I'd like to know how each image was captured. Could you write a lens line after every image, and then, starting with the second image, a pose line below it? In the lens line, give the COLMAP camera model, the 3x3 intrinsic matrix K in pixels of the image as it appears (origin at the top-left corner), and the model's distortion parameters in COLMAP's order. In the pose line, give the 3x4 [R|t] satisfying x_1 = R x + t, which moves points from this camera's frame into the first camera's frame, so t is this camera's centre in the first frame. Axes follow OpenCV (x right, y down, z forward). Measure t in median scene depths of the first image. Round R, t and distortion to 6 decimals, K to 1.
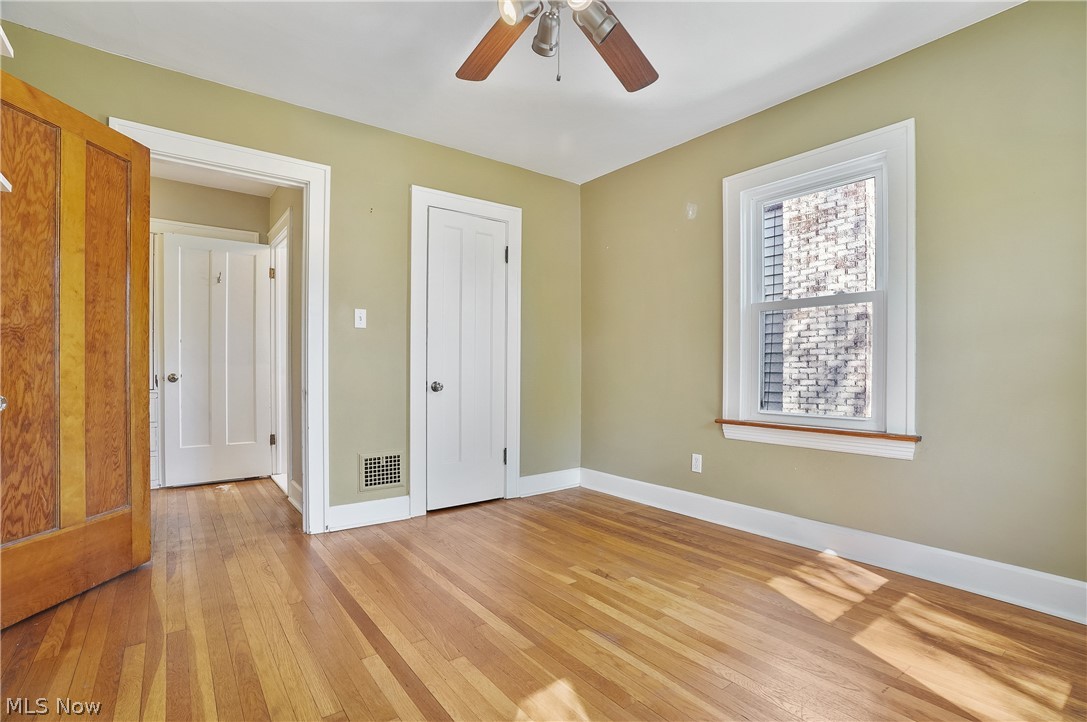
lens RADIAL K [[504.0, 0, 541.4], [0, 504.0, 370.2], [0, 0, 1]] dist [-0.063297, 0.020634]
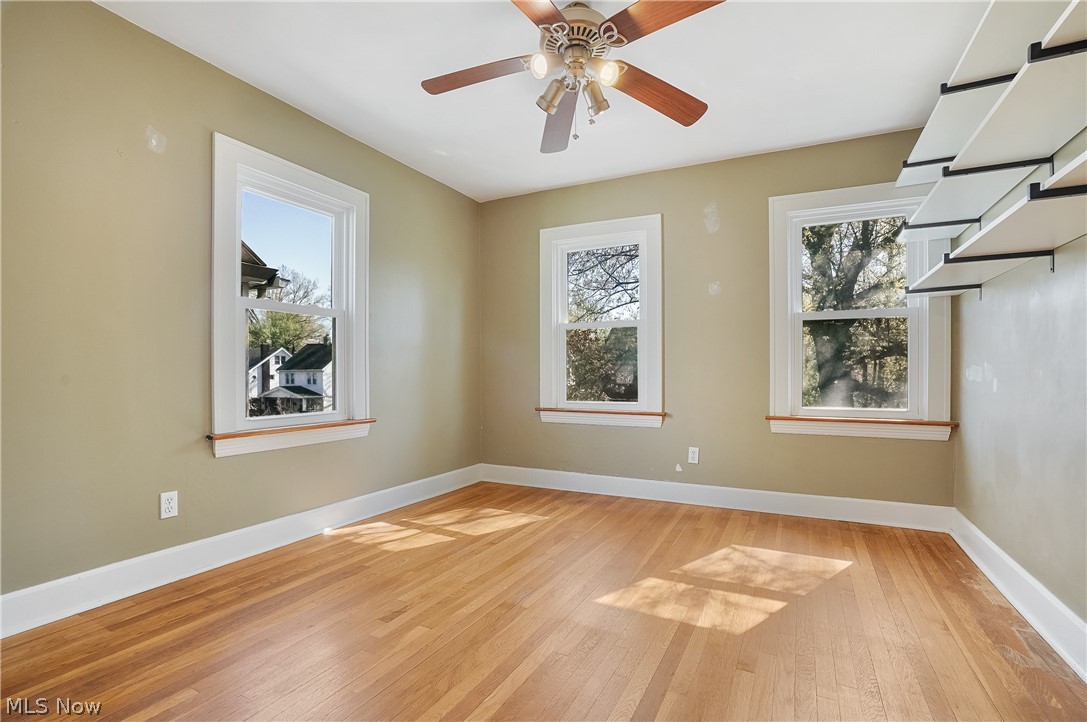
lens RADIAL K [[504.0, 0, 545.8], [0, 504.0, 366.4], [0, 0, 1]] dist [-0.063297, 0.020634]
pose [[-0.428456, 0.004708, 0.903550, -0.811390], [-0.000333, 0.999986, -0.005368, -0.009632], [-0.903562, -0.002600, -0.428448, 1.221367]]
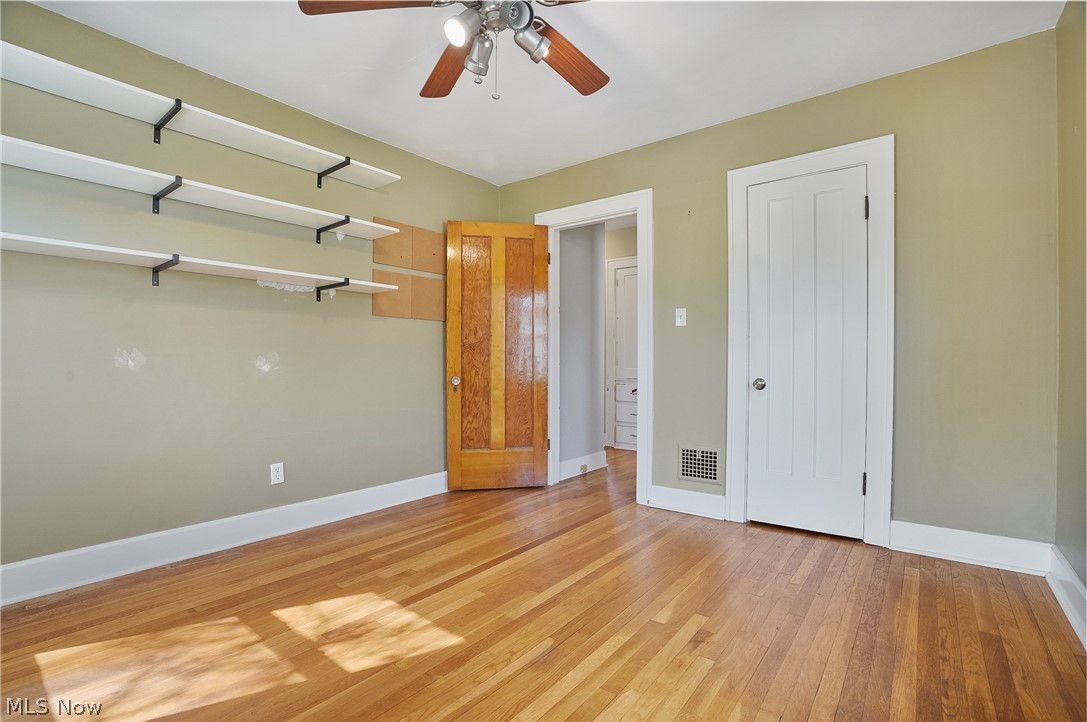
lens RADIAL K [[504.0, 0, 545.8], [0, 504.0, 356.7], [0, 0, 1]] dist [-0.063297, 0.020634]
pose [[0.252987, -0.014192, -0.967366, 0.851776], [-0.001866, 0.999883, -0.015157, -0.002318], [0.967468, 0.005639, 0.252931, 0.634714]]
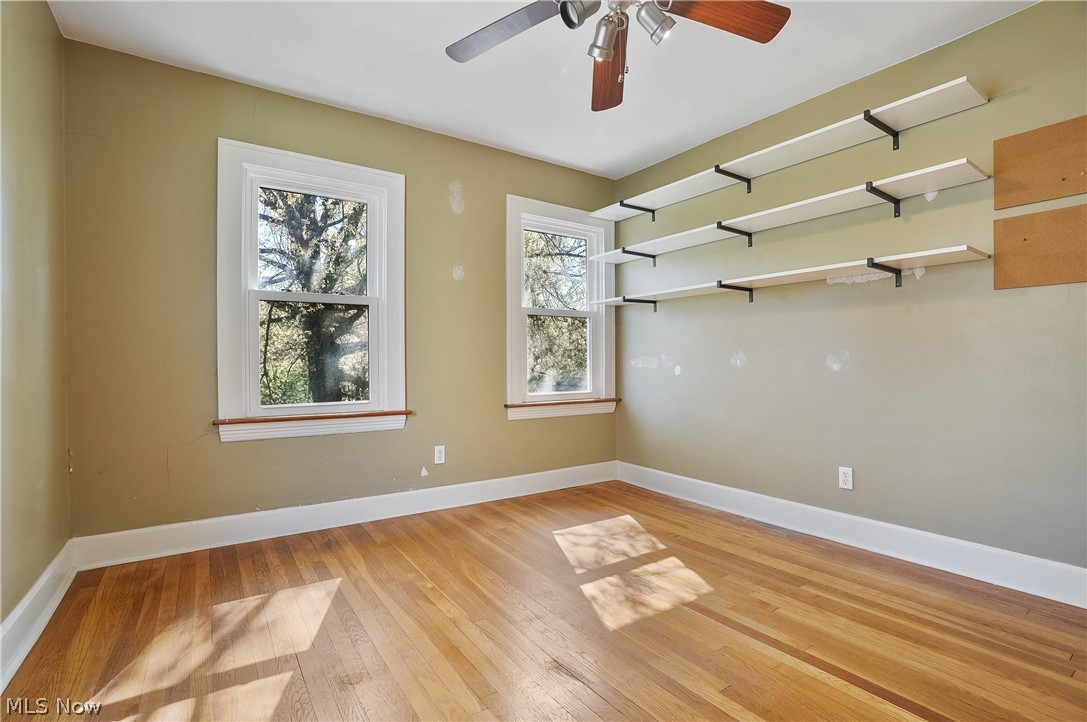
lens RADIAL K [[504.0, 0, 535.6], [0, 504.0, 359.6], [0, 0, 1]] dist [-0.063297, 0.020634]
pose [[-0.998178, -0.001216, 0.060327, 0.111880], [-0.001372, 0.999996, -0.002550, -0.005416], [-0.060324, -0.002628, -0.998175, 1.551747]]
